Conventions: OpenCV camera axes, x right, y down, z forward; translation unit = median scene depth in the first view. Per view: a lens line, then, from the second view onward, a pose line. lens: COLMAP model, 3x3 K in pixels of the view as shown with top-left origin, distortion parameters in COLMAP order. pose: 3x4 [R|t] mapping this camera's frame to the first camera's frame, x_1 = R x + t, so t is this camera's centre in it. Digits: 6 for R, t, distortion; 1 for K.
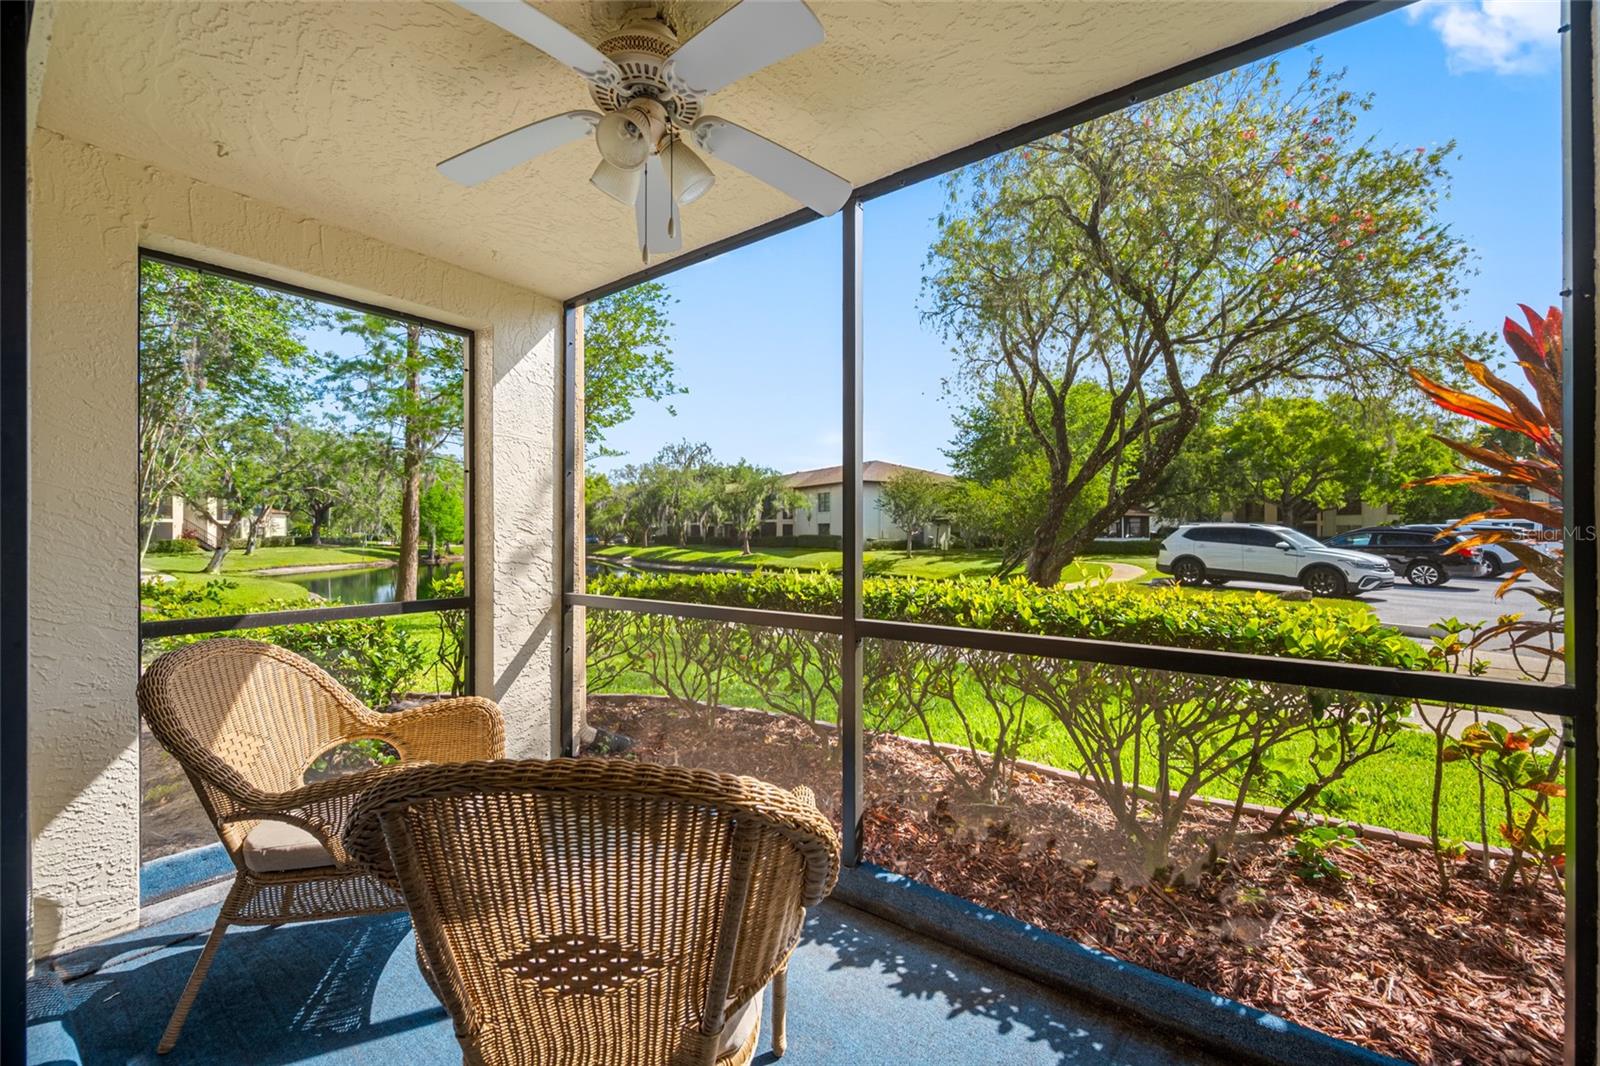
lens RADIAL K [[634.0, 0, 799.1], [0, 634.0, 533.4], [0, 0, 1]] dist [0.003099, -0.001139]
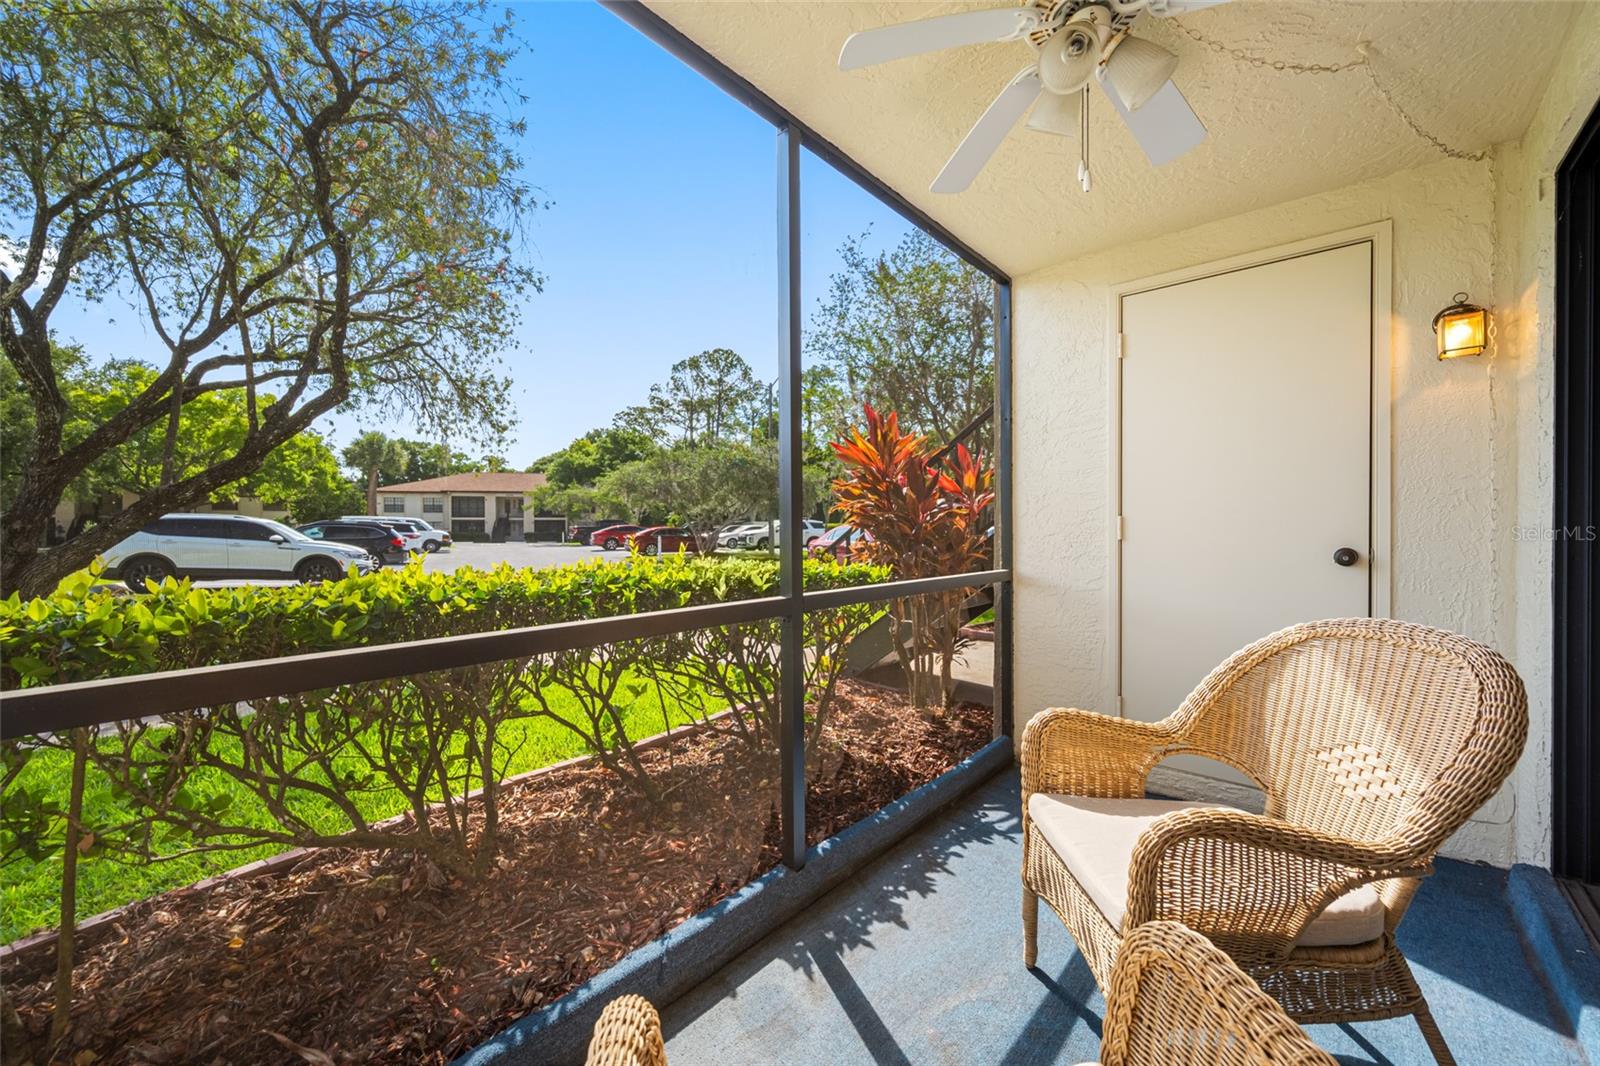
lens RADIAL K [[634.0, 0, 800.6], [0, 634.0, 532.3], [0, 0, 1]] dist [0.003099, -0.001139]
pose [[0.065294, -0.005235, 0.997852, -0.243165], [0.001999, 0.999985, 0.005116, 0.010523], [-0.997864, 0.001660, 0.065303, 0.273741]]
